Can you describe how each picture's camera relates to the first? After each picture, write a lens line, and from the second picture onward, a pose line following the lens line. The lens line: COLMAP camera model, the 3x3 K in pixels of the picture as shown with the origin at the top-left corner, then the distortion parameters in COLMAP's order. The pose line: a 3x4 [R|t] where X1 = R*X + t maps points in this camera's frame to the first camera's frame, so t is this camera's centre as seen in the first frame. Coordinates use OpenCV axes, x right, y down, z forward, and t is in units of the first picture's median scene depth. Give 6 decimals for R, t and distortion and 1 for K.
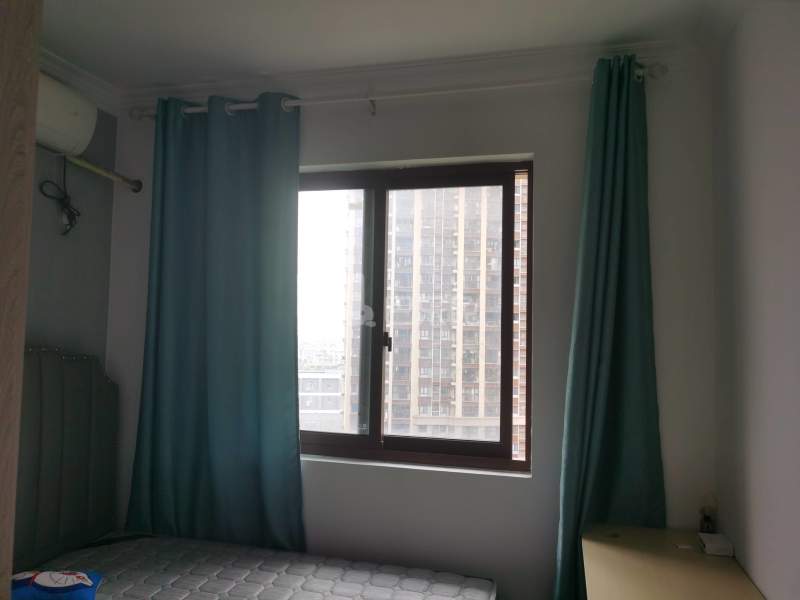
lens RADIAL K [[621.3, 0, 400.0], [0, 621.3, 300.0], [0, 0, 1]] dist [0.060074, -0.084252]
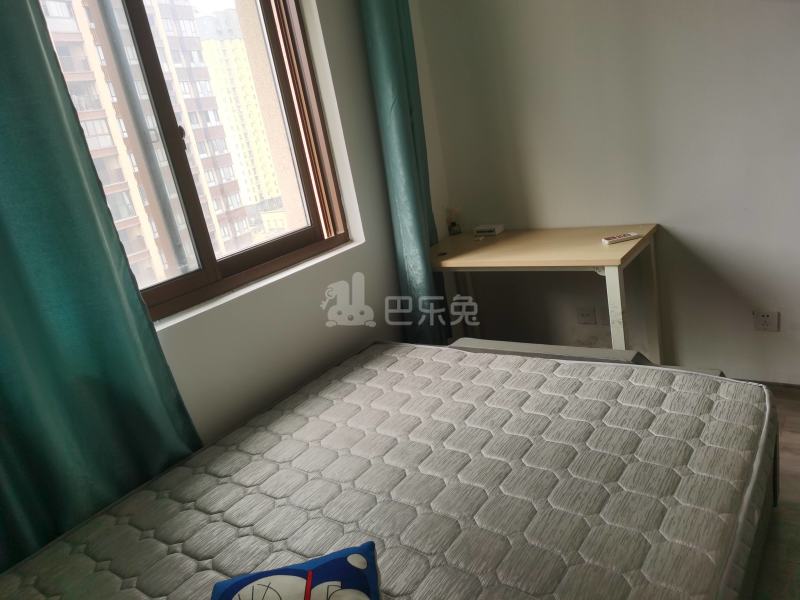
lens RADIAL K [[619.1, 0, 400.0], [0, 619.1, 300.0], [0, 0, 1]] dist [0.075052, -0.084609]
pose [[0.347641, -0.352405, 0.868882, -0.633699], [0.136215, 0.935832, 0.325059, 0.048083], [-0.927681, 0.005351, 0.373336, 0.524497]]
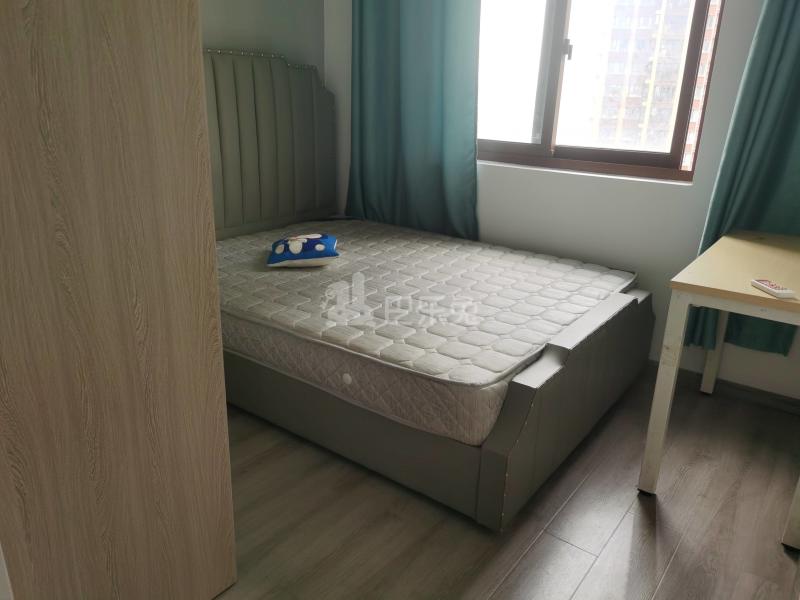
lens RADIAL K [[619.1, 0, 400.0], [0, 619.1, 300.0], [0, 0, 1]] dist [0.075052, -0.084609]
pose [[0.929055, 0.124993, -0.348187, 0.135251], [0.011204, 0.931254, 0.364199, 0.074052], [0.369773, -0.342262, 0.863785, -0.112538]]
